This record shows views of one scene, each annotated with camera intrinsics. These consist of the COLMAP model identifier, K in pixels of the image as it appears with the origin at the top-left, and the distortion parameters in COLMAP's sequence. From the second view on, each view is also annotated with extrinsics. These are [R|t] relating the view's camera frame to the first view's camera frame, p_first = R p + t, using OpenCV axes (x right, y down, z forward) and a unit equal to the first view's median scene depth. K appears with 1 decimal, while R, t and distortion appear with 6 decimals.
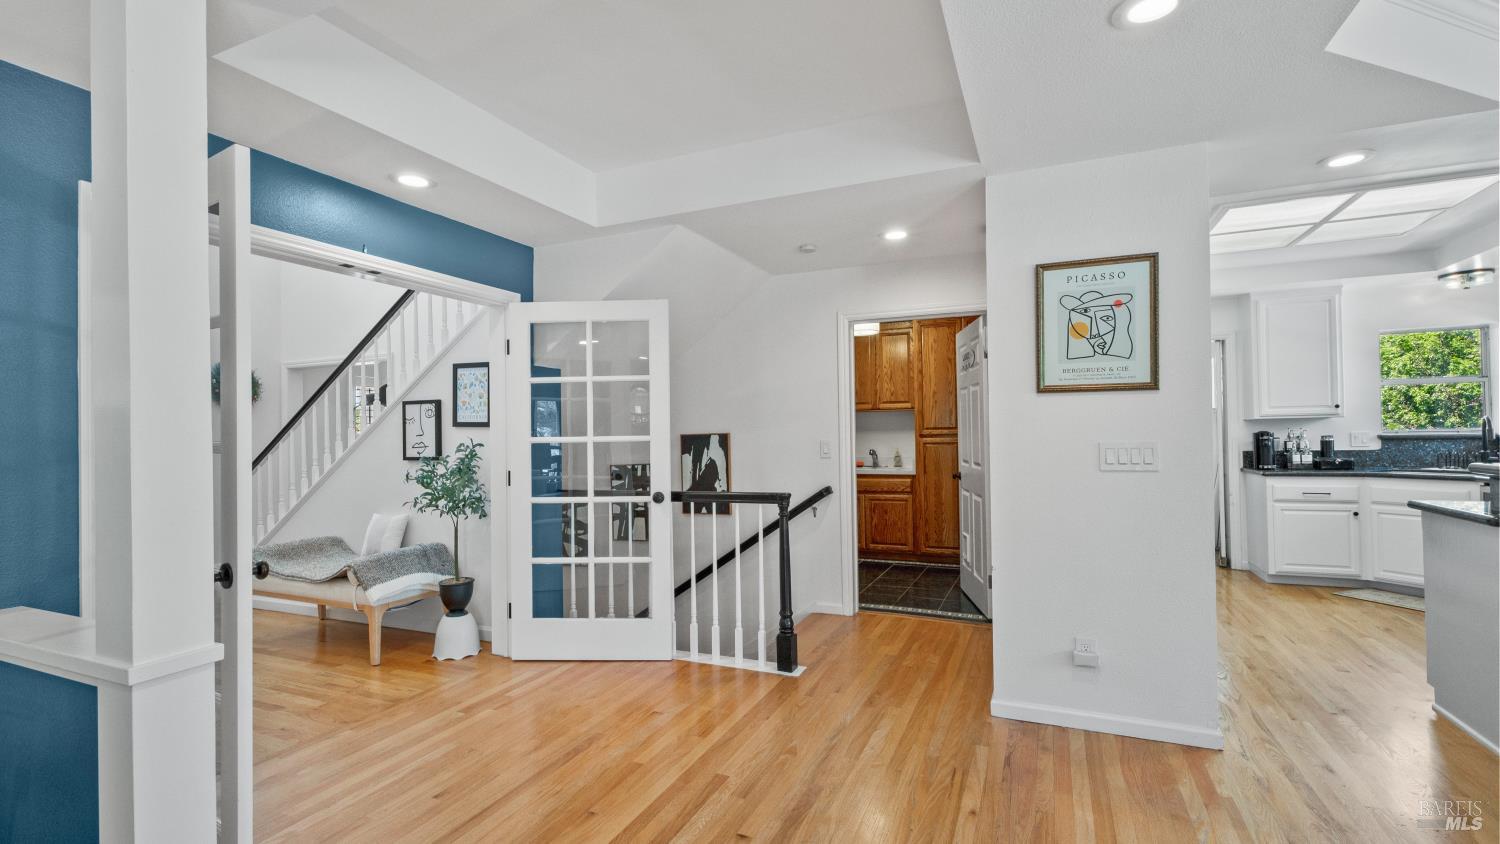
lens RADIAL K [[675.8, 0, 743.7], [0, 675.8, 424.9], [0, 0, 1]] dist [0.013030, -0.007101]
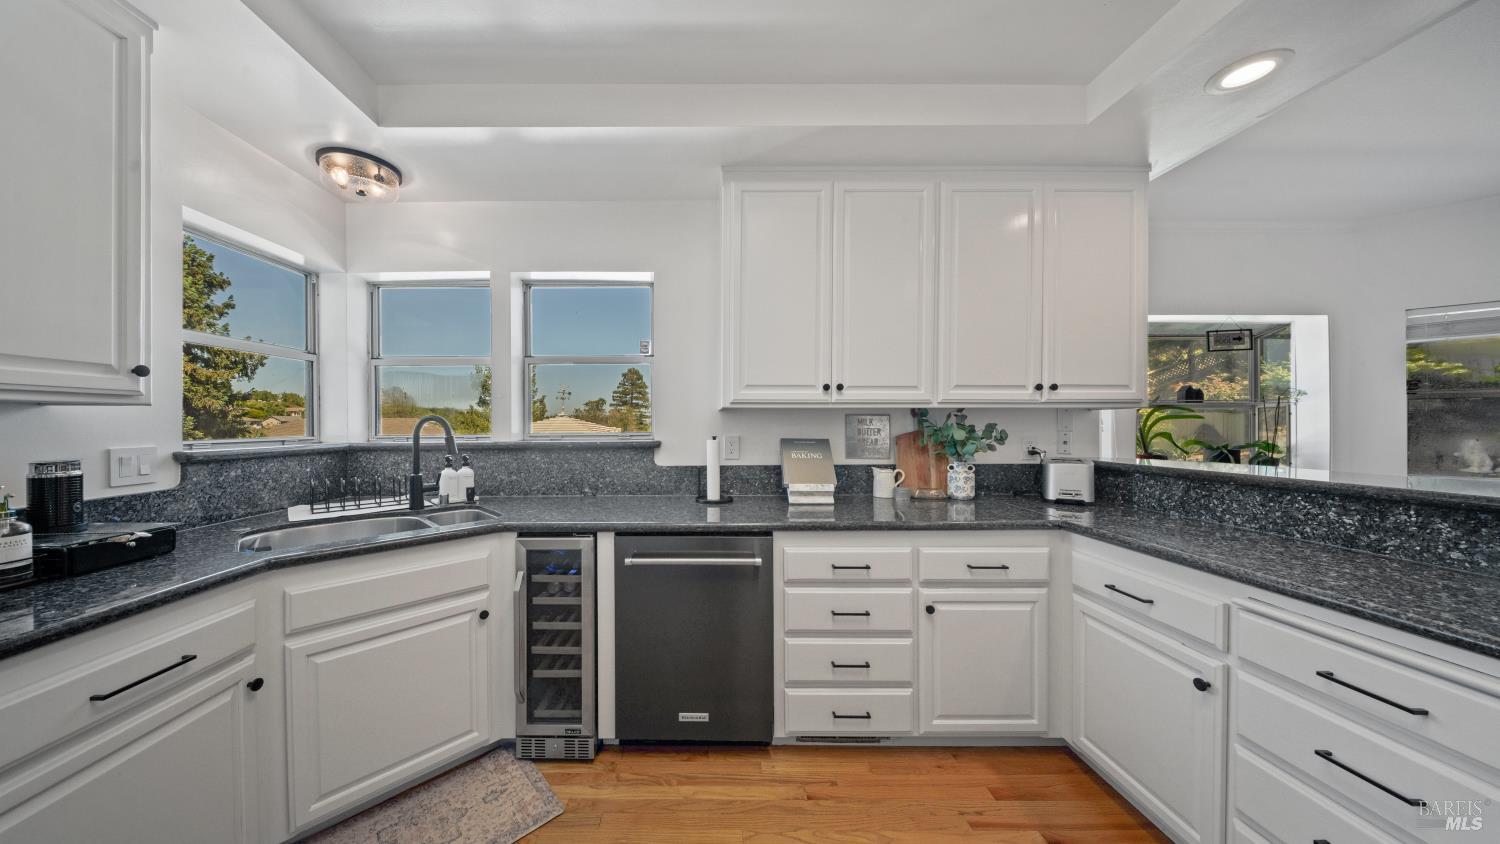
lens RADIAL K [[454.0, 0, 707.2], [0, 454.0, 428.3], [0, 0, 1]] dist [-0.001912, -0.001084]
pose [[-0.400410, 0.011199, 0.916268, 0.610469], [-0.004838, 0.999886, -0.014335, 0.002485], [-0.916323, -0.010172, -0.400310, 0.905390]]
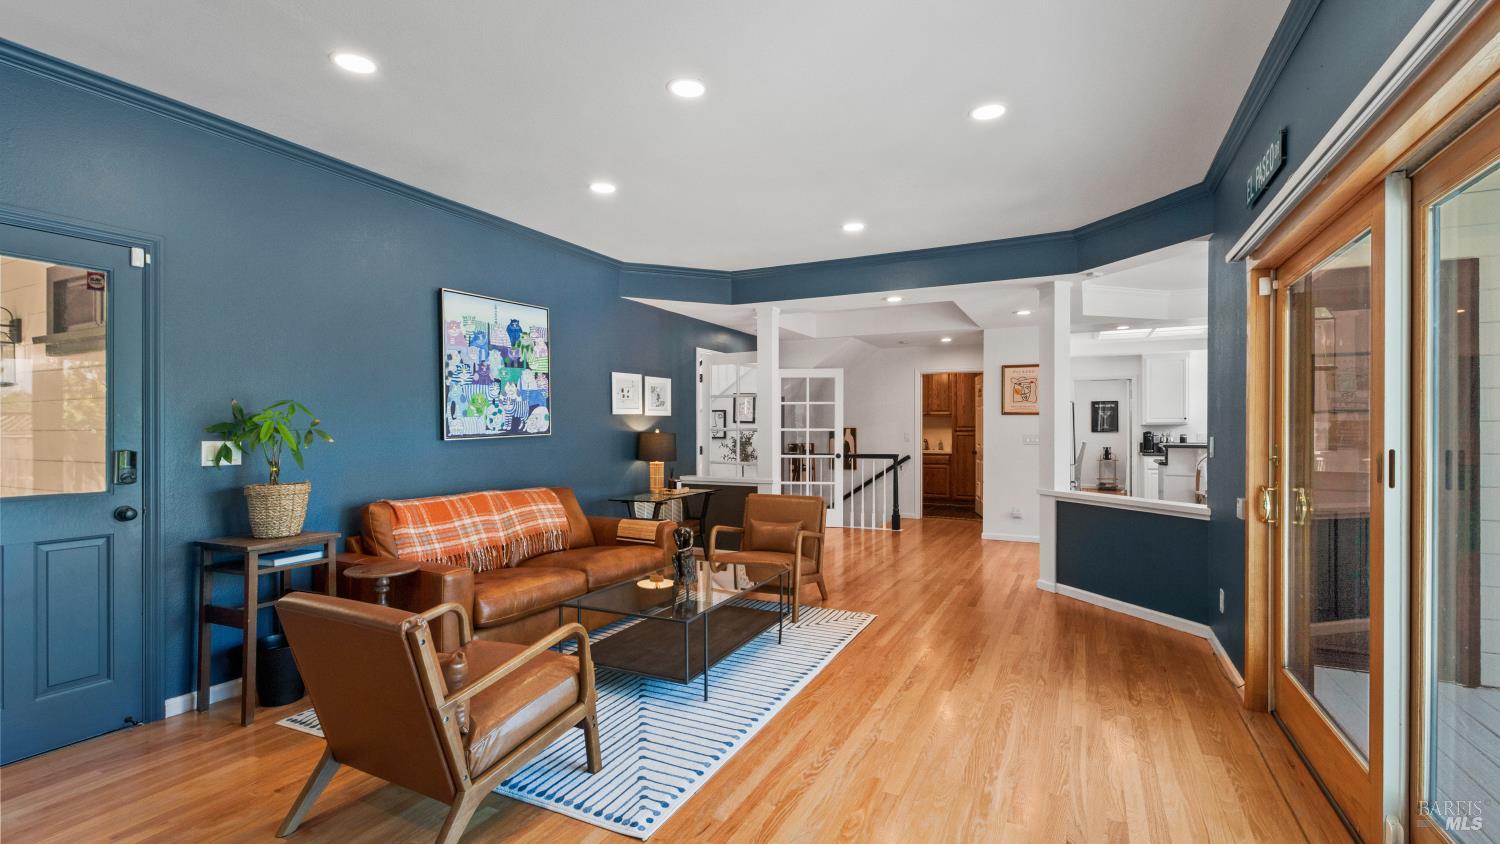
lens RADIAL K [[675.8, 0, 740.5], [0, 675.8, 420.3], [0, 0, 1]] dist [0.013030, -0.007101]
pose [[0.998682, 0.016066, -0.048746, -0.260063], [-0.015962, 0.999869, 0.002512, -0.009003], [0.048780, -0.001731, 0.998808, -0.968795]]
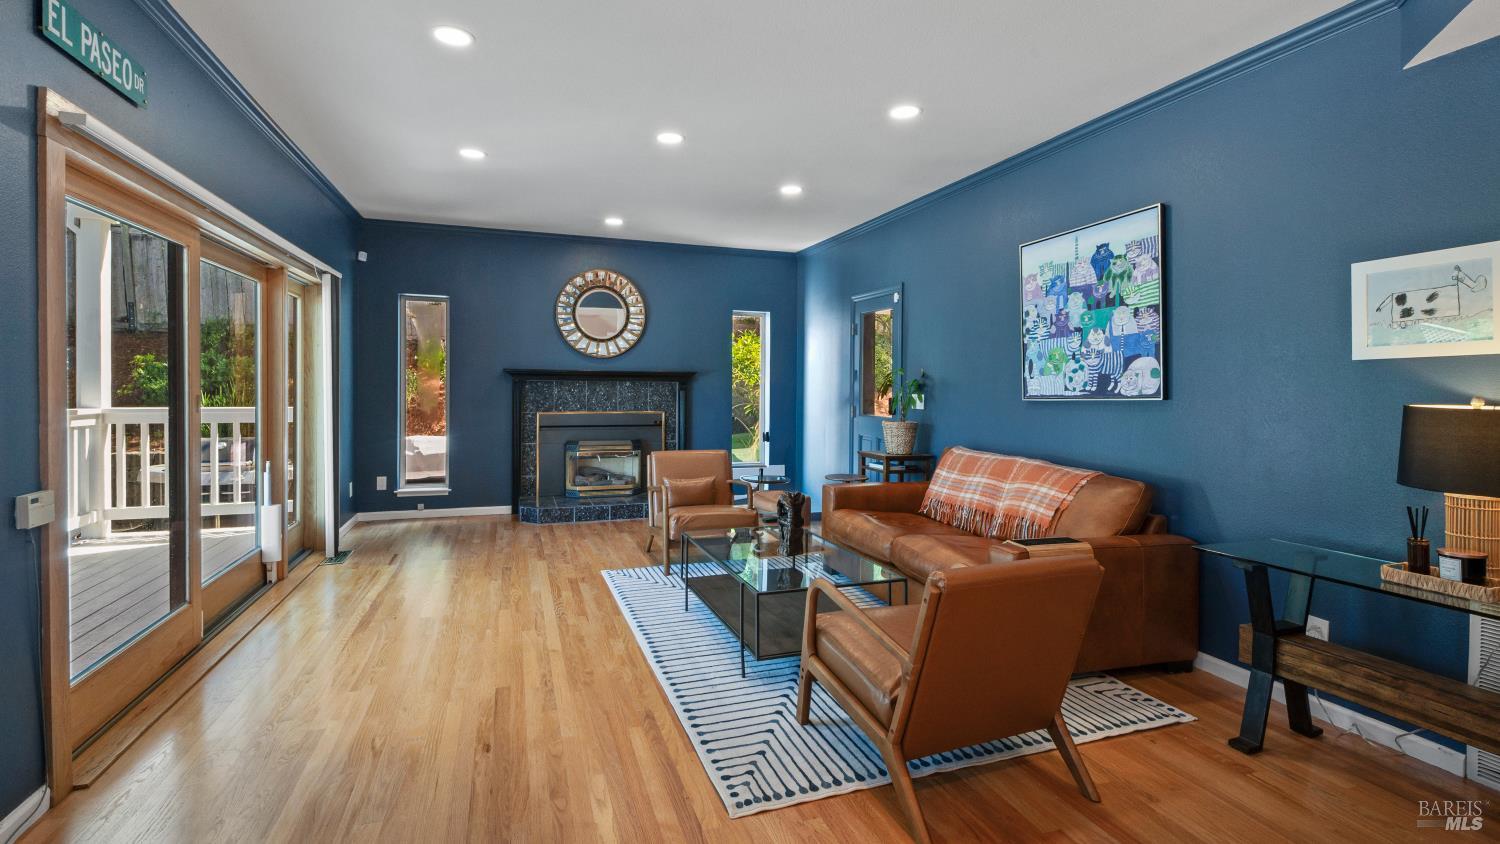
lens RADIAL K [[675.8, 0, 754.3], [0, 675.8, 393.1], [0, 0, 1]] dist [0.013030, -0.007101]
pose [[-0.723522, 0.018172, -0.690063, 0.137133], [0.009344, 0.999820, 0.016532, -0.001332], [0.690238, 0.005513, -0.723561, 0.231514]]
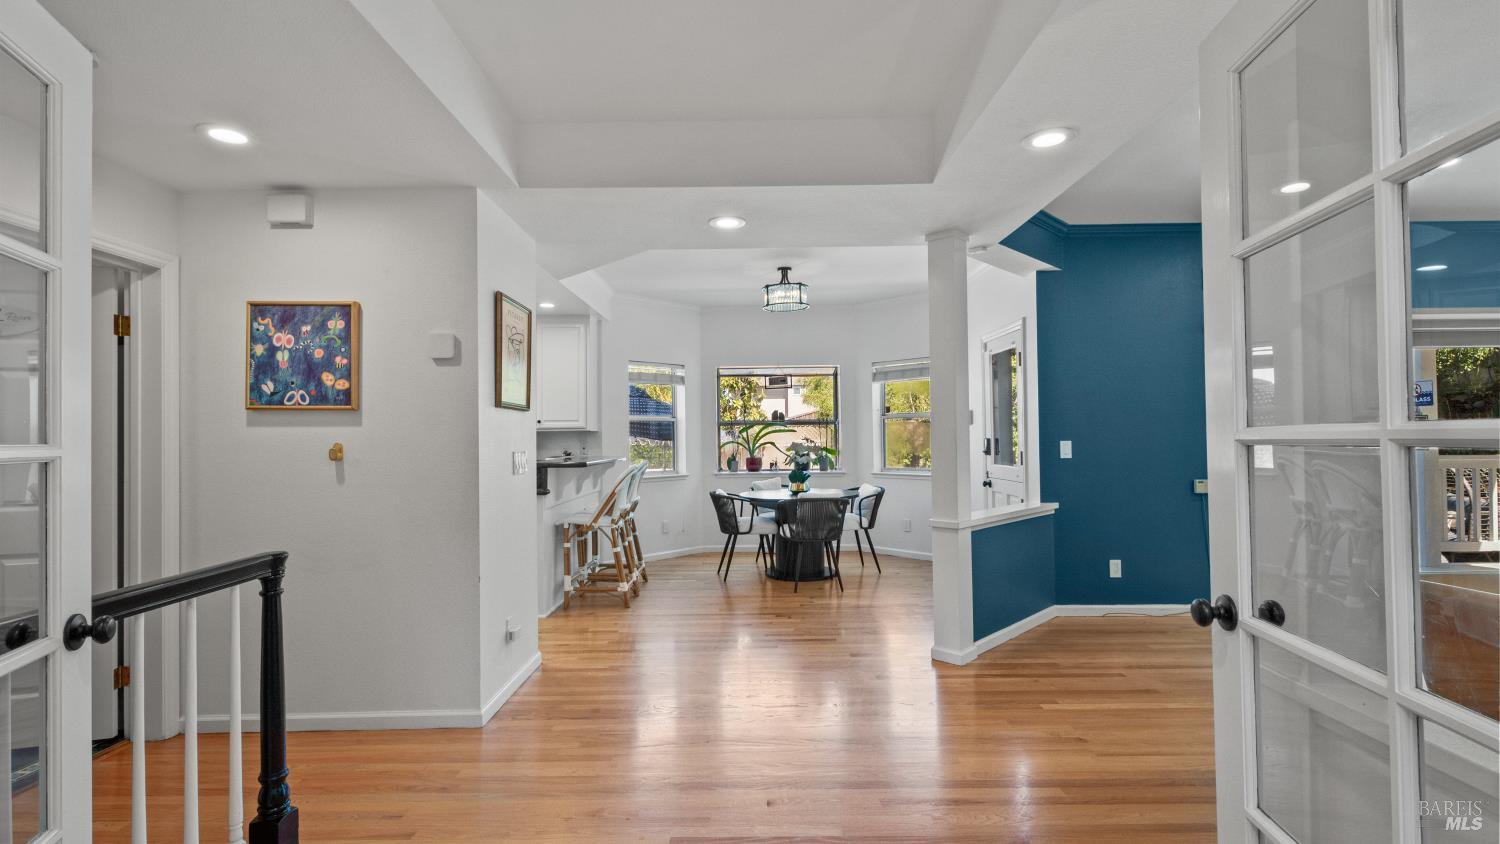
lens RADIAL K [[675.8, 0, 741.2], [0, 675.8, 428.9], [0, 0, 1]] dist [0.013030, -0.007101]
pose [[-0.396998, 0.032940, 0.917228, -0.425453], [0.006546, 0.999432, -0.033059, 0.016028], [-0.917796, -0.007121, -0.396988, 0.630276]]
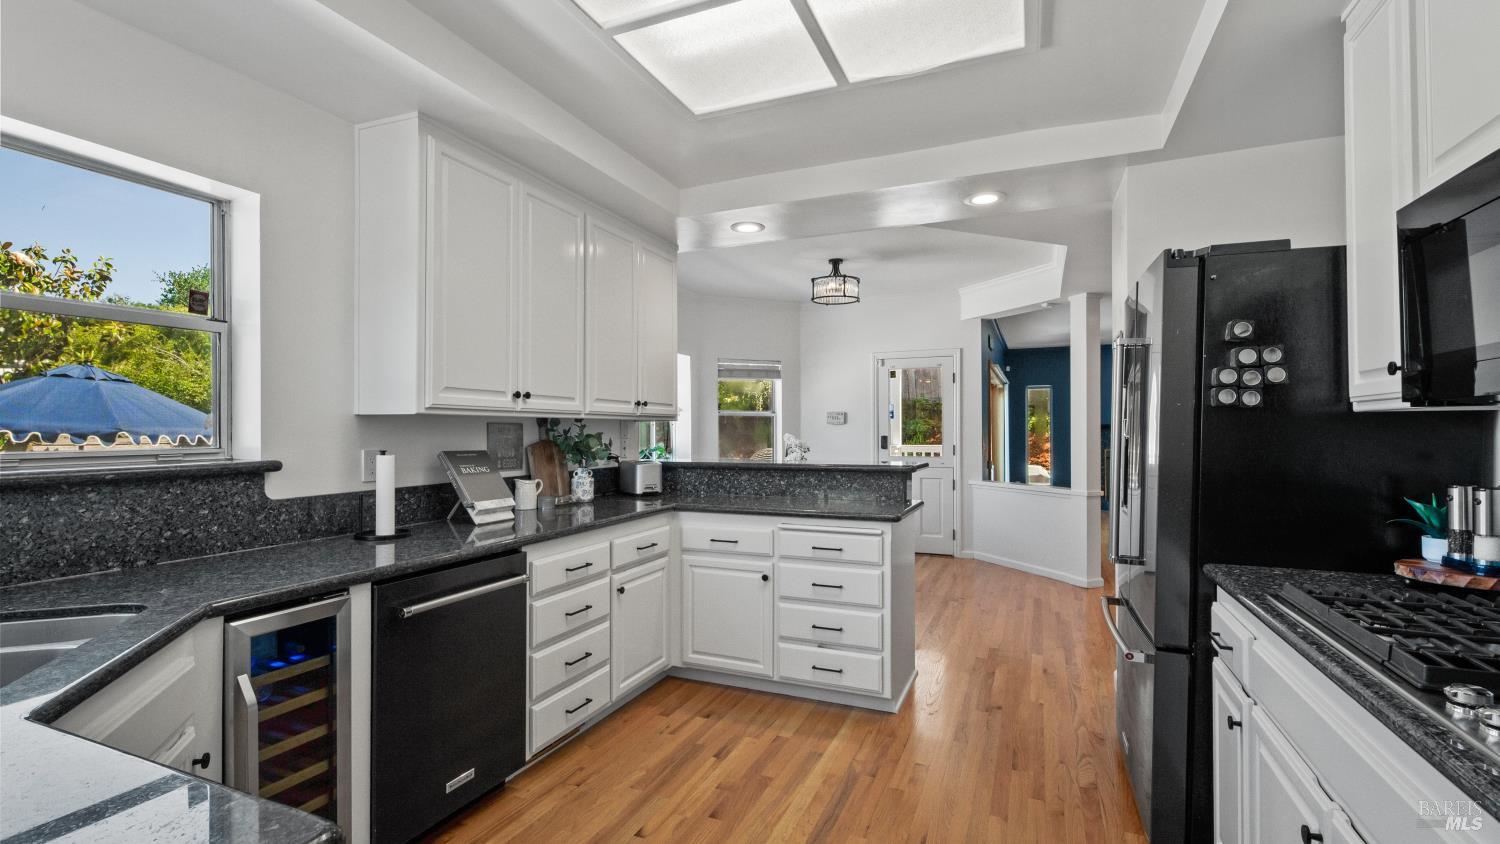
lens RADIAL K [[675.8, 0, 748.4], [0, 675.8, 434.1], [0, 0, 1]] dist [0.013030, -0.007101]
pose [[-0.999675, 0.019426, -0.016518, 0.747183], [0.019588, 0.999762, -0.009653, 0.002056], [0.016327, -0.009974, -0.999817, 1.210240]]
